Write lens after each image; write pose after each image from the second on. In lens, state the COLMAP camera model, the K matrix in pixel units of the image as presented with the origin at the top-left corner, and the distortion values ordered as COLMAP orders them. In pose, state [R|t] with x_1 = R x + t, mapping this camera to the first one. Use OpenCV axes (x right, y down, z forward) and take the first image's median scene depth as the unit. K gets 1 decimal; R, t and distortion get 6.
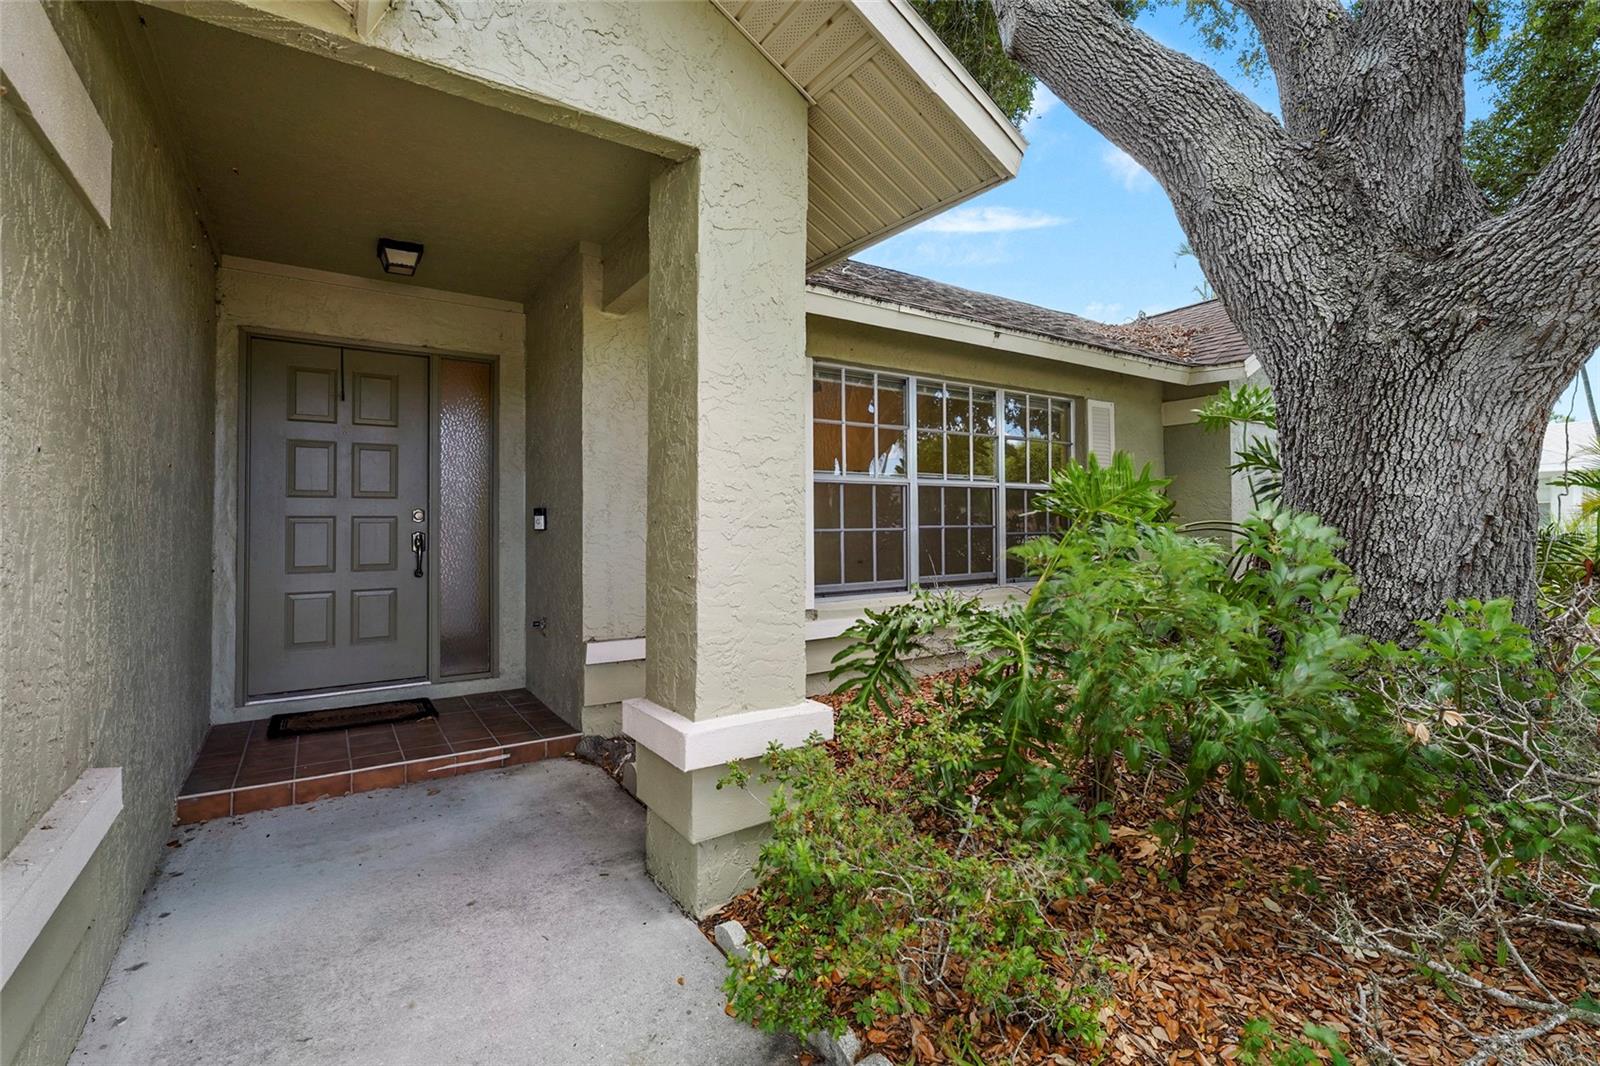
lens RADIAL K [[712.7, 0, 803.4], [0, 712.7, 522.9], [0, 0, 1]] dist [0.000863, -0.000303]
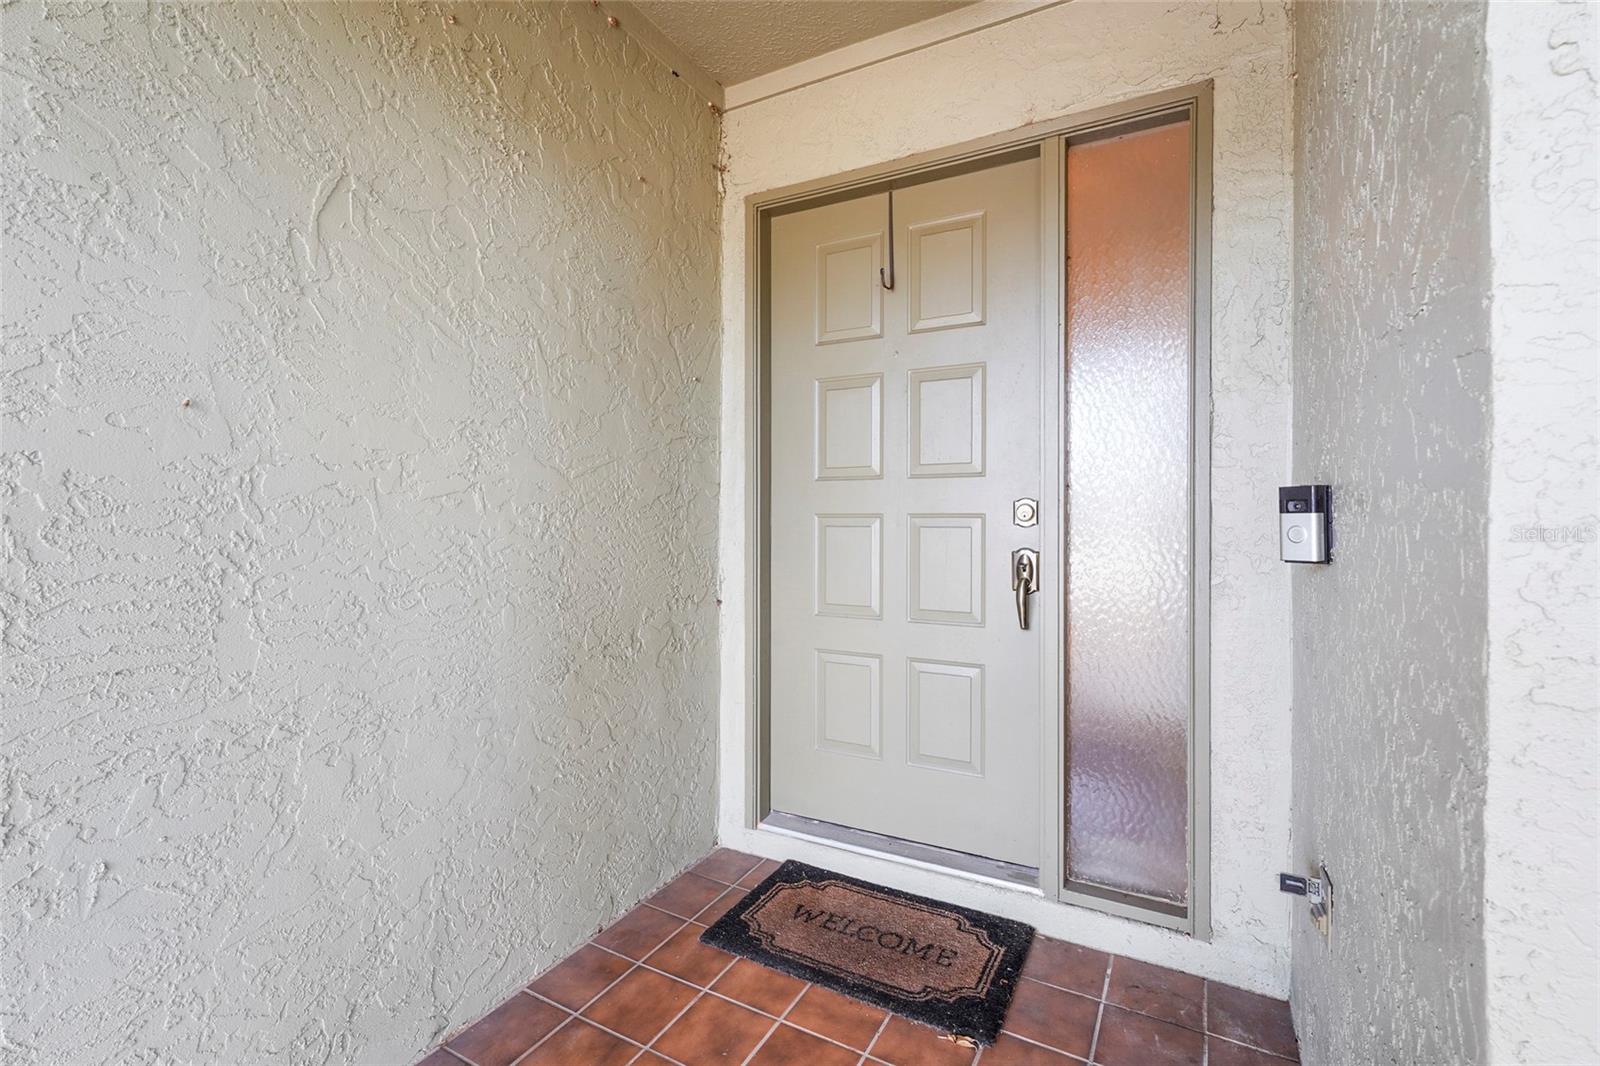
lens RADIAL K [[709.7, 0, 816.3], [0, 709.7, 513.6], [0, 0, 1]] dist [-0.001267, -0.000169]
pose [[0.468997, 0.004464, -0.883188, -0.224069], [0.004176, 0.999965, 0.007272, -0.013909], [0.883190, -0.007099, 0.468962, 0.735412]]
